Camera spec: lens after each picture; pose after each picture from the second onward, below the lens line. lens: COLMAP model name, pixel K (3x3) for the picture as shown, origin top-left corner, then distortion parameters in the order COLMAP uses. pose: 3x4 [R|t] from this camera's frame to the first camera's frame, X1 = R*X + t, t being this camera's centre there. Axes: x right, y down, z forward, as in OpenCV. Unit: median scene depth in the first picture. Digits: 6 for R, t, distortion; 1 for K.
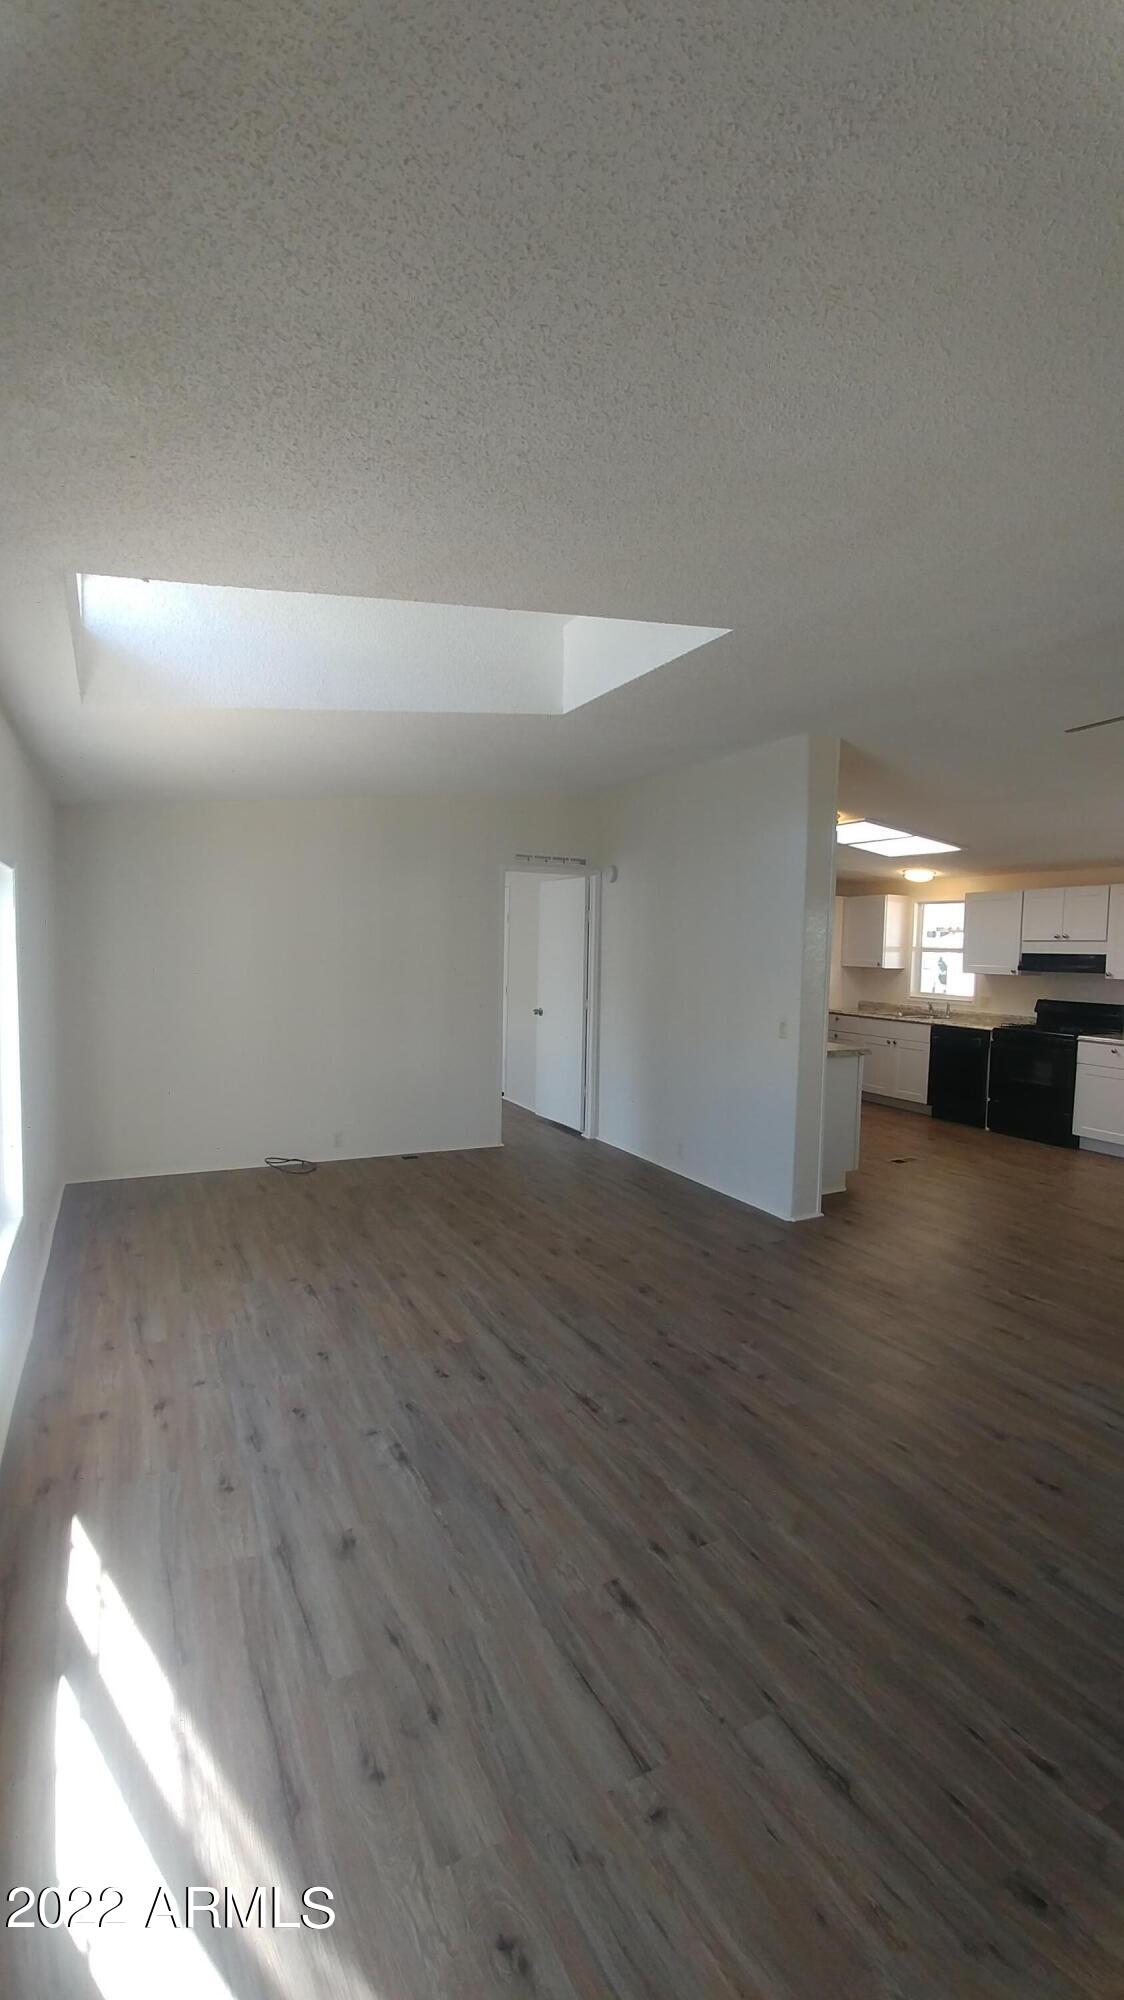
lens RADIAL K [[874.6, 0, 570.2], [0, 874.6, 1009.1], [0, 0, 1]] dist [-0.035897, 0.019863]
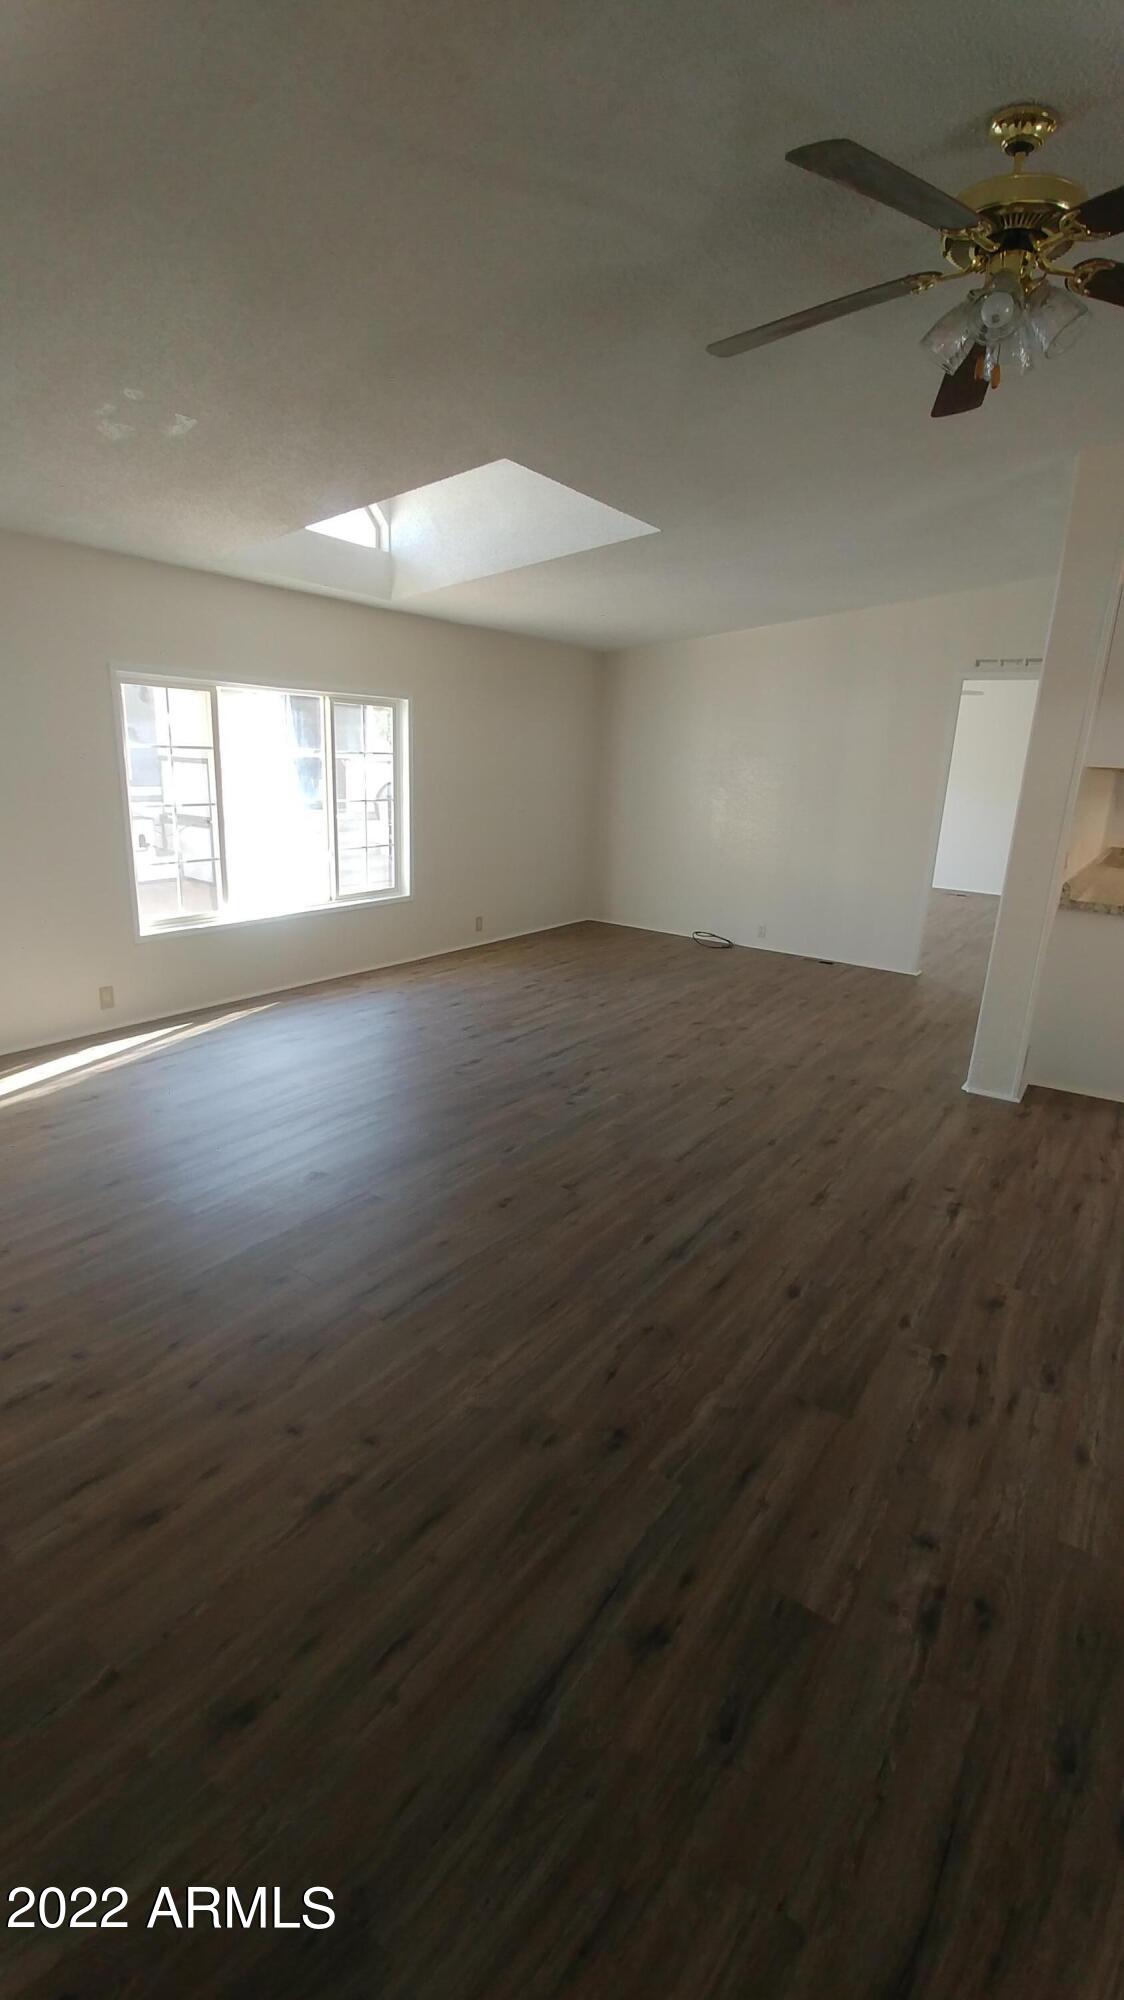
lens RADIAL K [[874.6, 0, 570.2], [0, 874.6, 1009.1], [0, 0, 1]] dist [-0.035897, 0.019863]
pose [[0.472690, 0.246682, -0.845998, 0.768106], [-0.094624, 0.968678, 0.229585, 0.009446], [0.876134, -0.028471, 0.481226, 0.259557]]
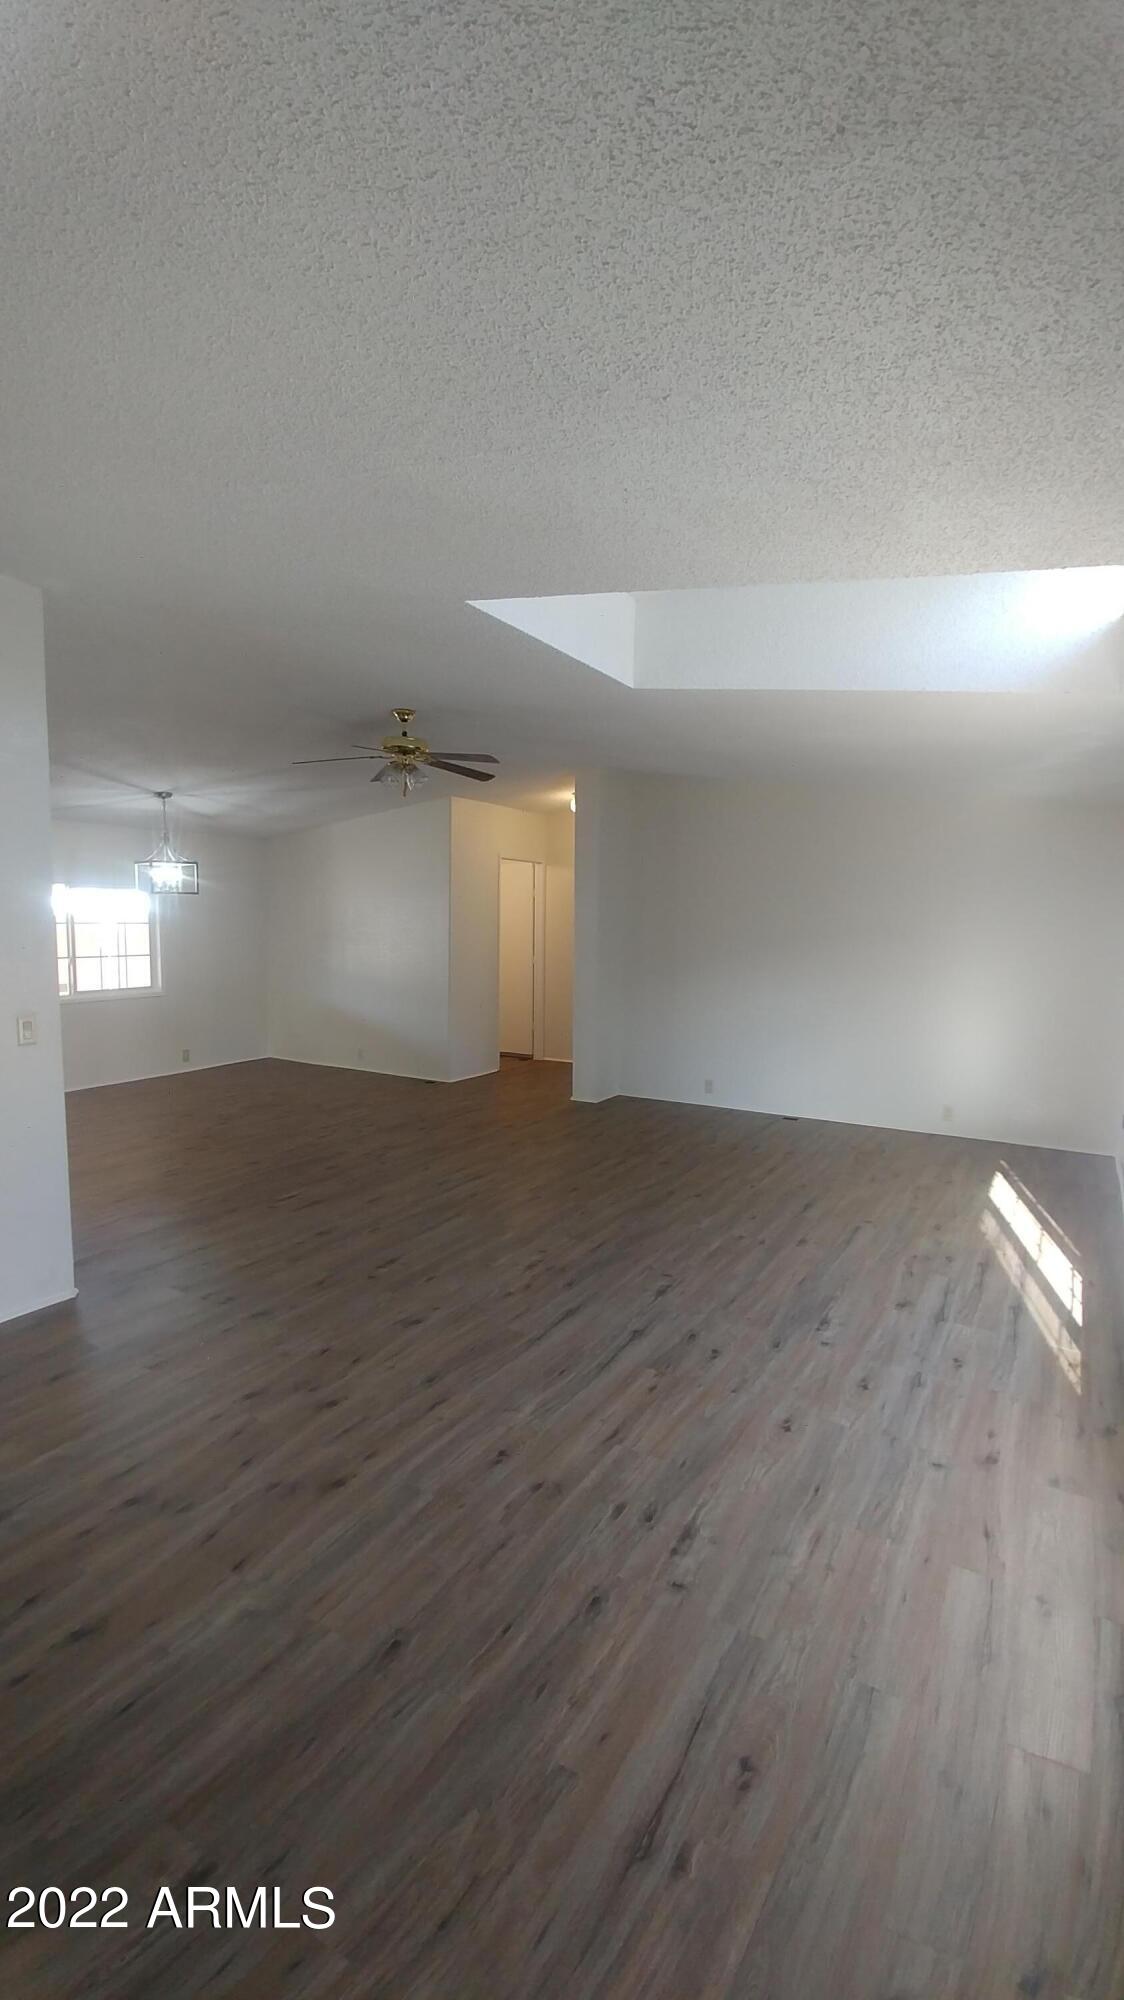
lens RADIAL K [[874.6, 0, 570.2], [0, 874.6, 1009.1], [0, 0, 1]] dist [-0.035897, 0.019863]
pose [[-0.537802, -0.116672, 0.834959, -0.526112], [0.034005, 0.986570, 0.159760, -0.084679], [-0.842385, 0.114312, -0.526612, 1.007372]]
